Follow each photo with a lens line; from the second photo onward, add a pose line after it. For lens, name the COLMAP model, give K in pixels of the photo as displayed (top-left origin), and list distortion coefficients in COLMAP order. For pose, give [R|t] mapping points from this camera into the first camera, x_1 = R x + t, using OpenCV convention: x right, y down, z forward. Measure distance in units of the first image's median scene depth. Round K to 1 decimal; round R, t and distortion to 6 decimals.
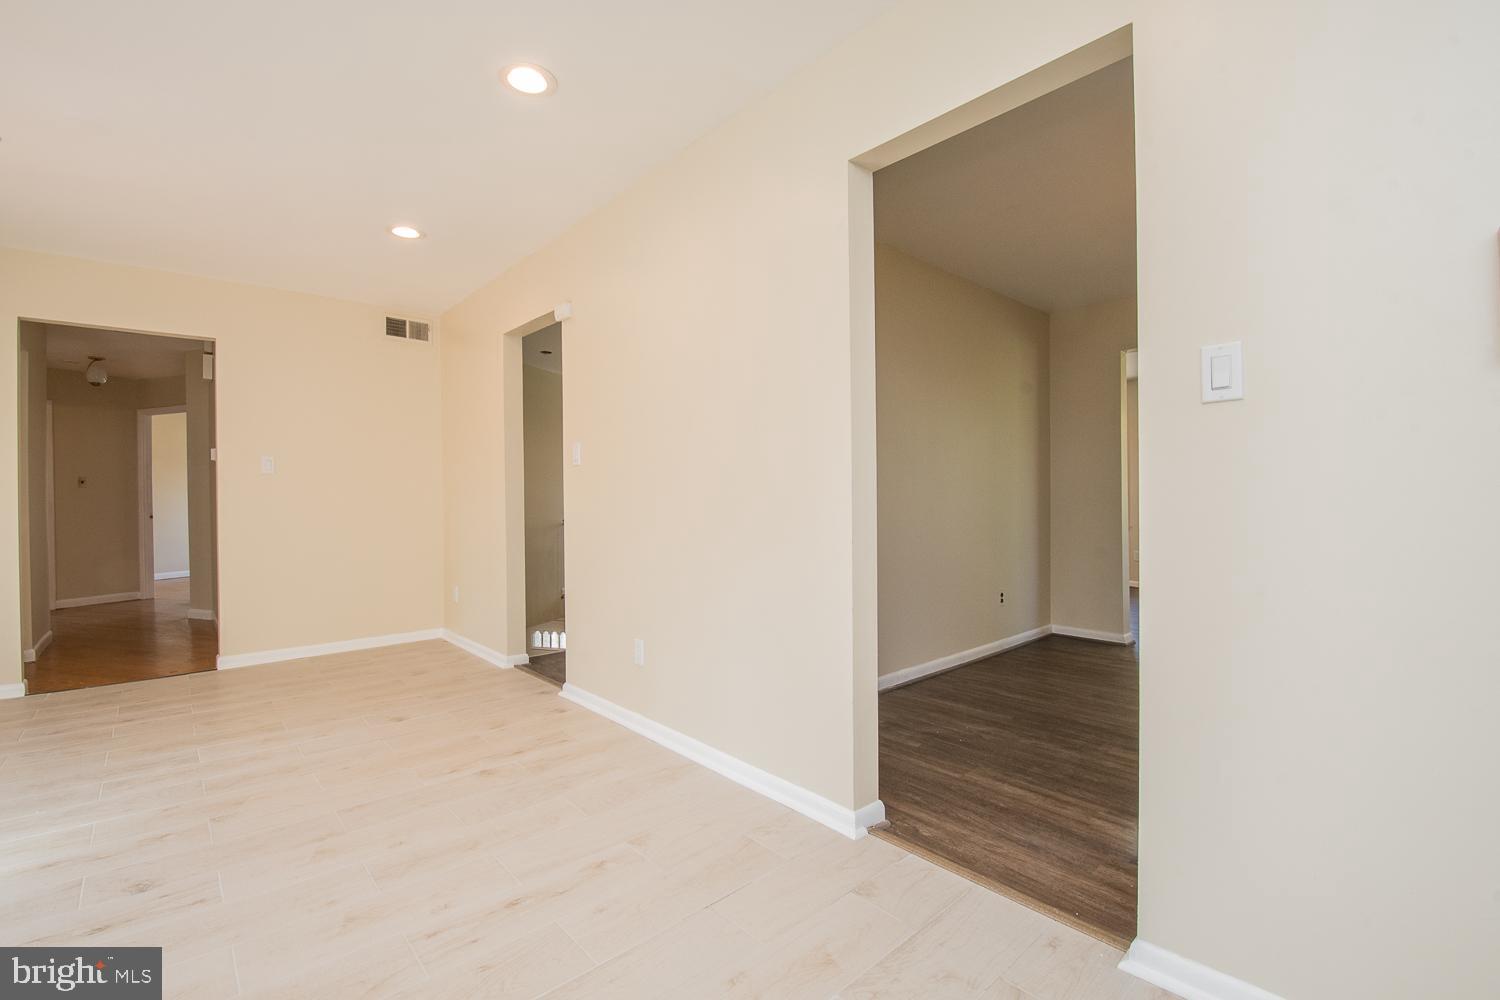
lens RADIAL K [[658.7, 0, 742.4], [0, 658.7, 504.4], [0, 0, 1]] dist [0.018234, -0.023841]
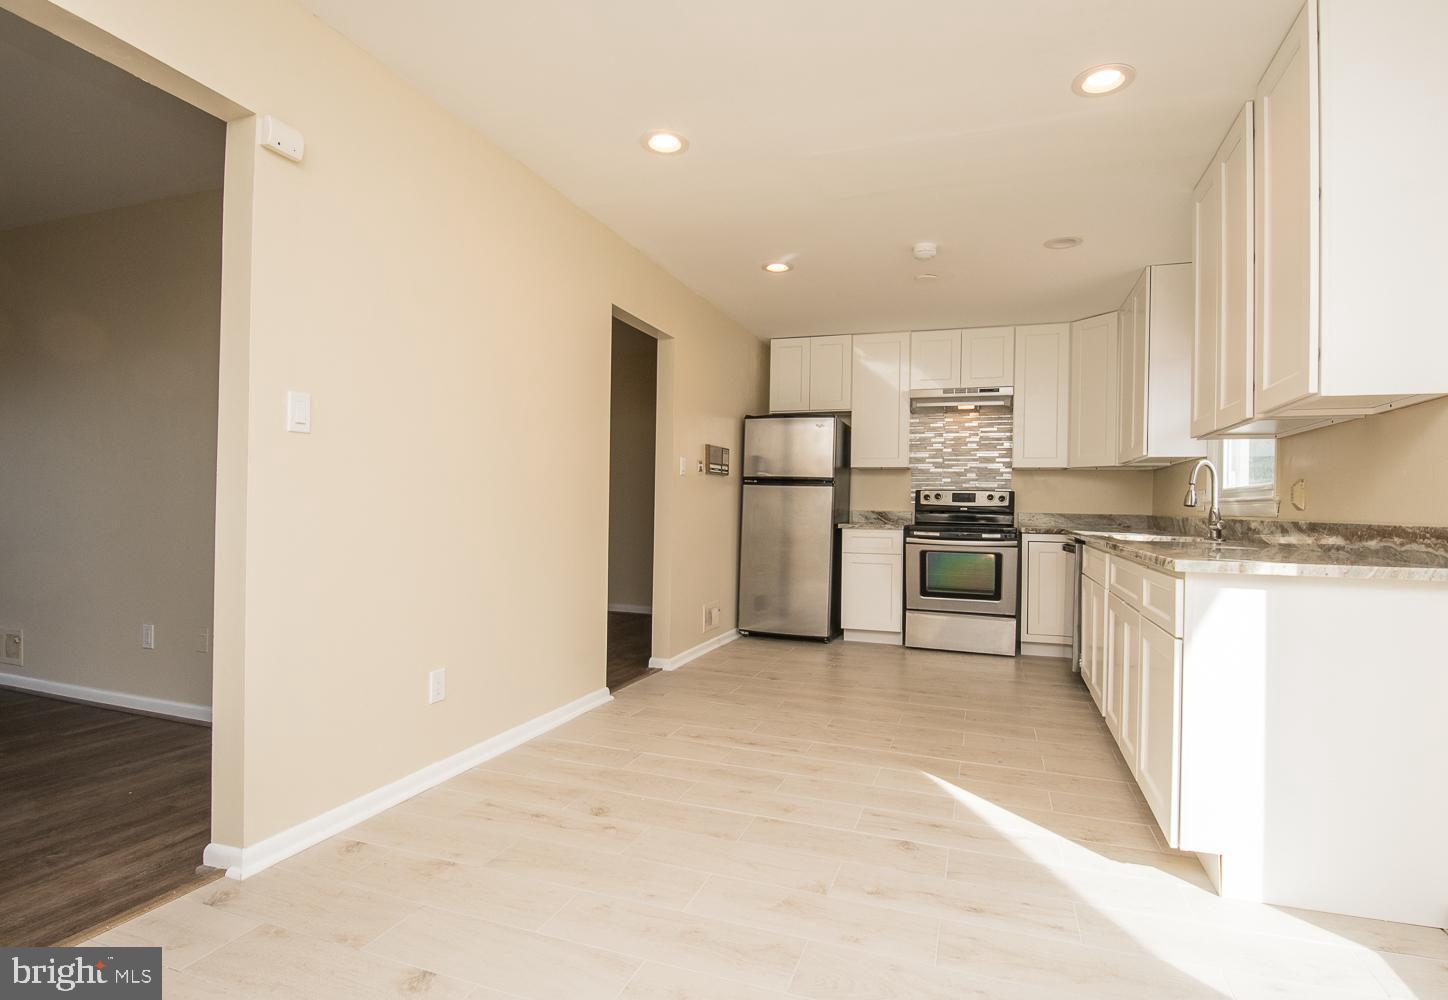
lens RADIAL K [[735.1, 0, 724.0], [0, 735.1, 500.0], [0, 0, 1]] dist [0.000184, 0.000034]
pose [[-0.478532, 0.002137, 0.878067, -1.511224], [-0.013478, 0.999861, -0.009778, -0.003706], [-0.877966, -0.016514, -0.478437, 1.512981]]
